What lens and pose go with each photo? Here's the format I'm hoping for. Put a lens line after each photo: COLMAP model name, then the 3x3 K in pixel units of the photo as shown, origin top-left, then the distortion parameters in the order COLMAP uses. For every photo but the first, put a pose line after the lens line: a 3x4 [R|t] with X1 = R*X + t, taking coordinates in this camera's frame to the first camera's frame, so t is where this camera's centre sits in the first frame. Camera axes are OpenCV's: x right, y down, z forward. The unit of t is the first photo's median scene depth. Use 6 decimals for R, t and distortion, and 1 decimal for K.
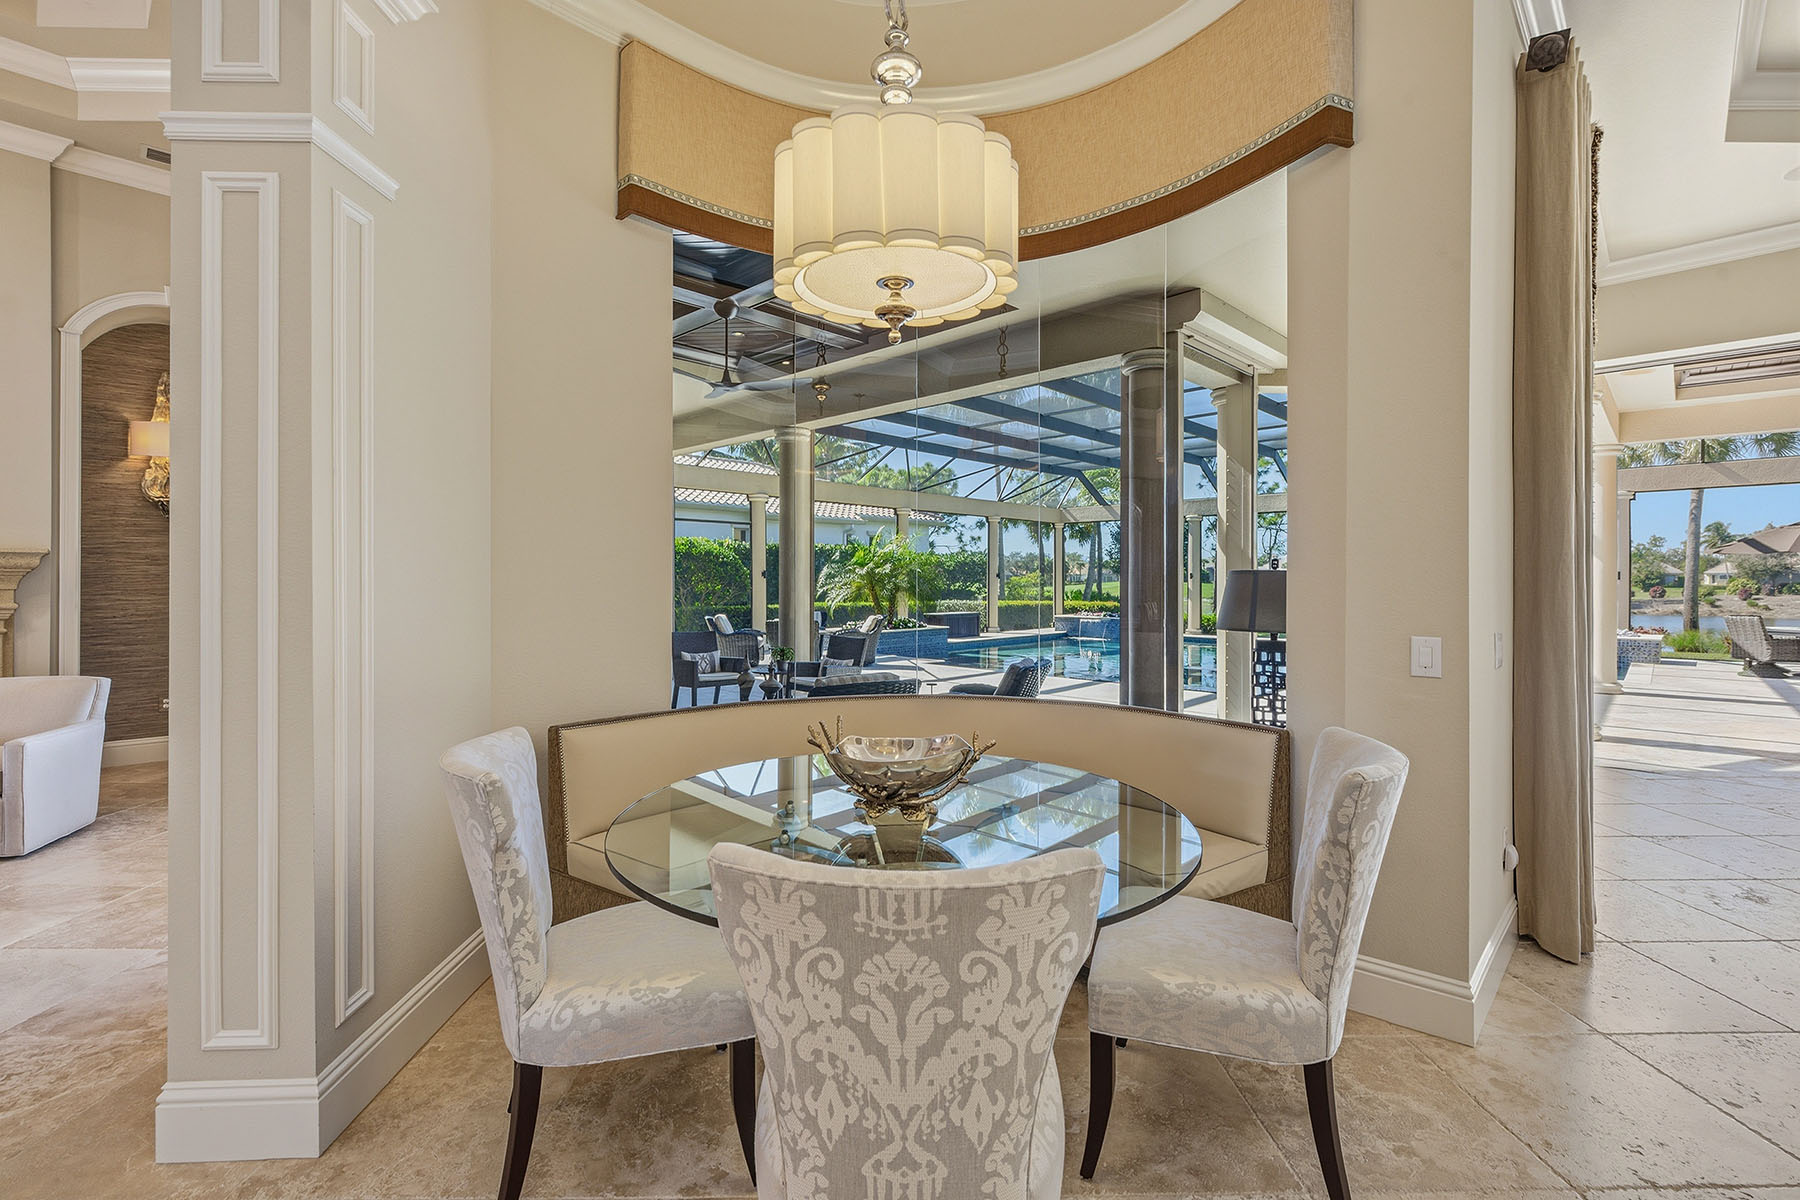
lens RADIAL K [[818.6, 0, 903.4], [0, 818.6, 582.5], [0, 0, 1]] dist [0.004723, 0.000509]
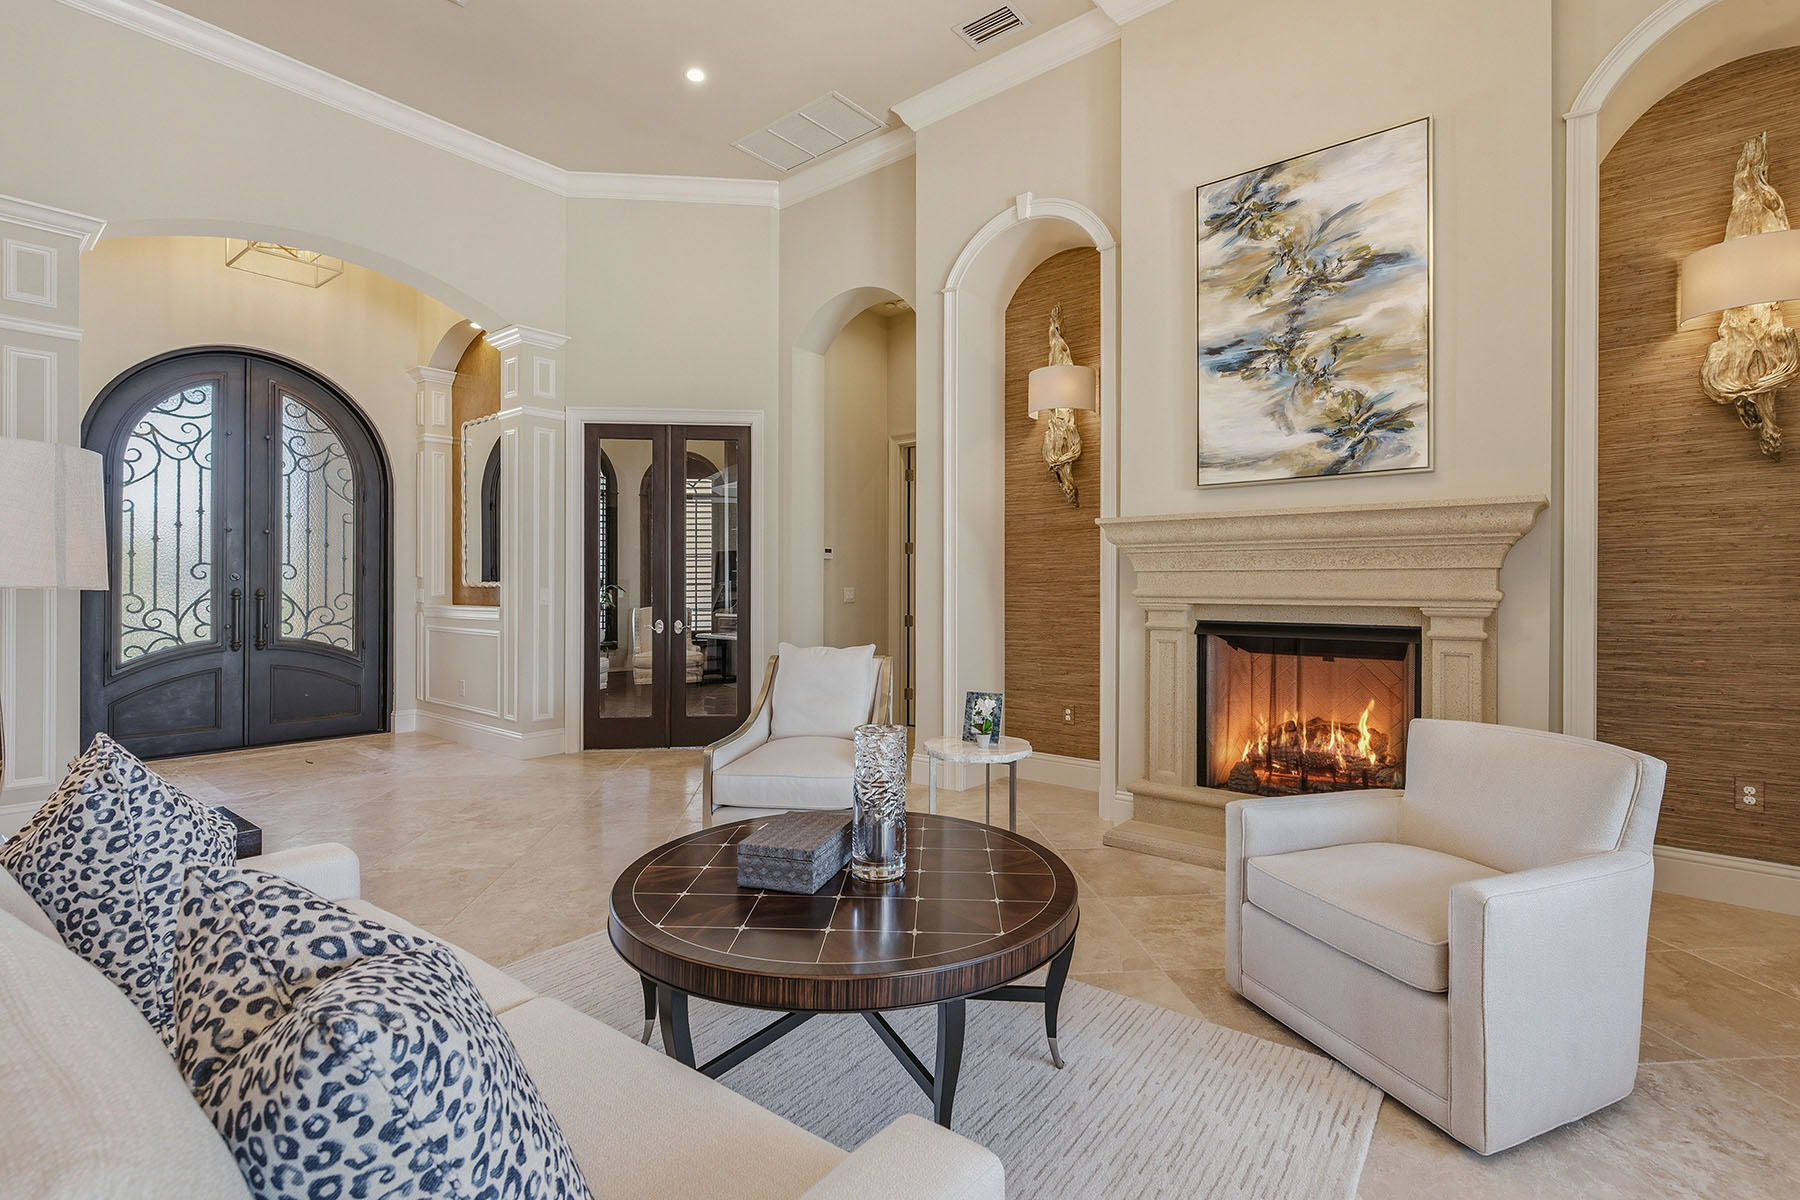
lens RADIAL K [[818.6, 0, 912.3], [0, 818.6, 586.0], [0, 0, 1]] dist [0.004723, 0.000509]
pose [[0.095018, -0.006451, -0.995455, -0.459215], [-0.003259, 0.999972, -0.006792, 0.023541], [0.995470, 0.003890, 0.094994, 0.454365]]
